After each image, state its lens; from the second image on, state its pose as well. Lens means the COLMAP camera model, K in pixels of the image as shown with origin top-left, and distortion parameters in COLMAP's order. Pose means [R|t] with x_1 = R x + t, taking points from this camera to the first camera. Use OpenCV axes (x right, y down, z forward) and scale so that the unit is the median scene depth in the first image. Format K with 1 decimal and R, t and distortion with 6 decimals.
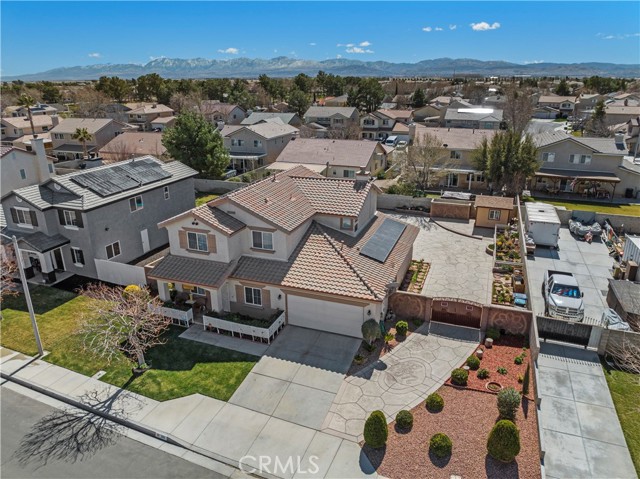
lens RADIAL K [[450.8, 0, 321.2], [0, 450.8, 240.0], [0, 0, 1]] dist [-0.043361, 0.012085]
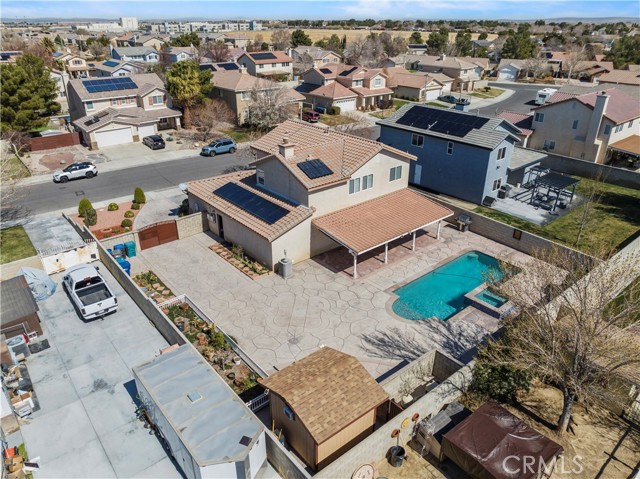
lens RADIAL K [[450.8, 0, 319.7], [0, 450.8, 238.9], [0, 0, 1]] dist [-0.043361, 0.012085]
pose [[-0.491185, 0.388050, -0.779843, 0.960503], [-0.299277, 0.765601, 0.569463, -0.613448], [0.818029, 0.513101, -0.259917, 1.538917]]
